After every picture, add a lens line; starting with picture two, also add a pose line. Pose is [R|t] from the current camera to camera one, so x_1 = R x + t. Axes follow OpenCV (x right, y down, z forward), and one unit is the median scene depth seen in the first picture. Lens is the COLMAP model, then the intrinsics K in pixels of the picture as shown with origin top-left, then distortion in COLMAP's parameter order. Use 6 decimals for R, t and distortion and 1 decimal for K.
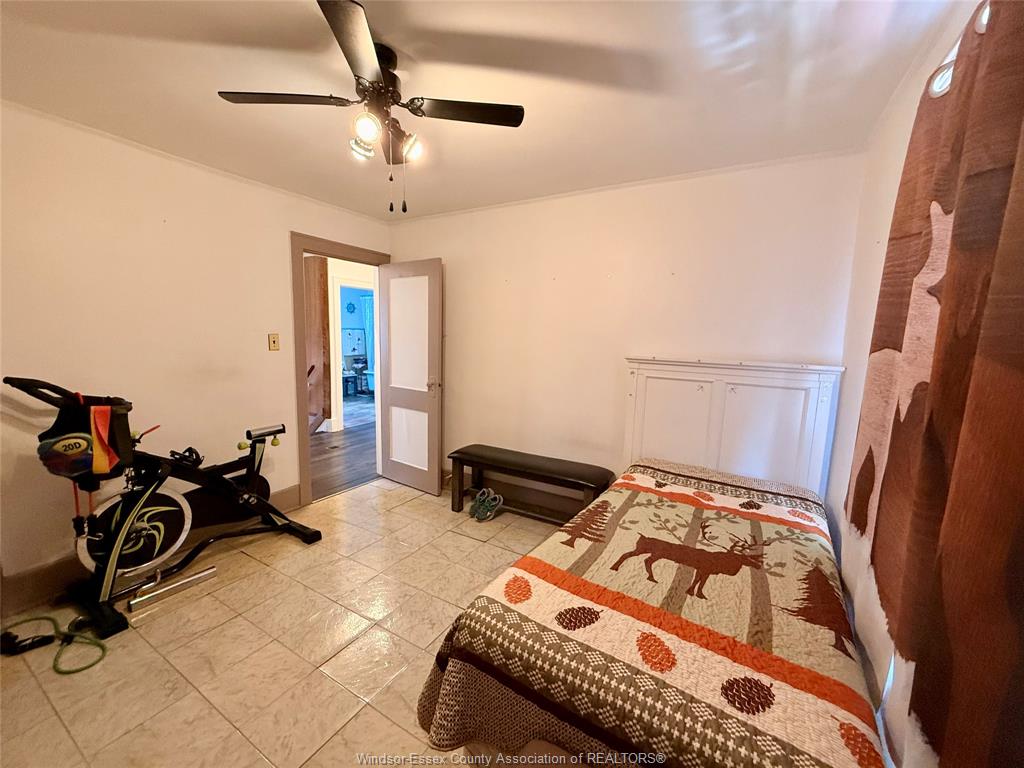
lens RADIAL K [[406.2, 0, 510.6], [0, 406.2, 384.1], [0, 0, 1]] dist [-0.008645, 0.000329]
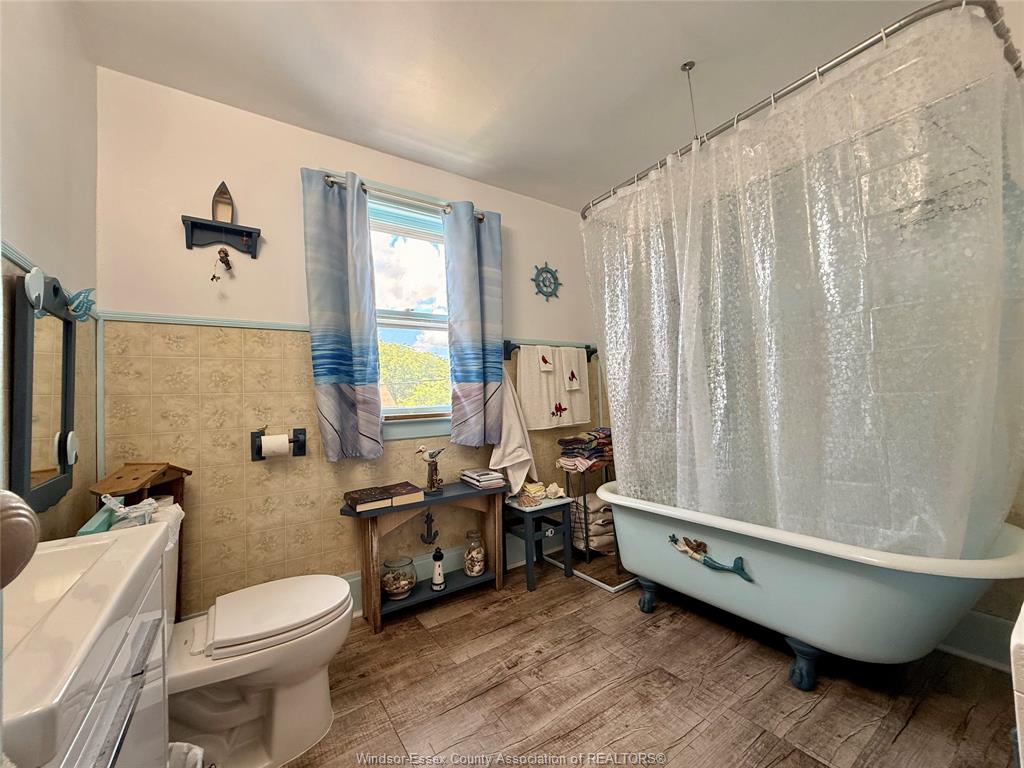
lens RADIAL K [[406.2, 0, 510.6], [0, 406.2, 384.1], [0, 0, 1]] dist [-0.008645, 0.000329]
pose [[0.895967, -0.077890, -0.437236, -0.286045], [0.005253, 0.986291, -0.164934, -0.053799], [0.444089, 0.145478, 0.884094, 0.716178]]
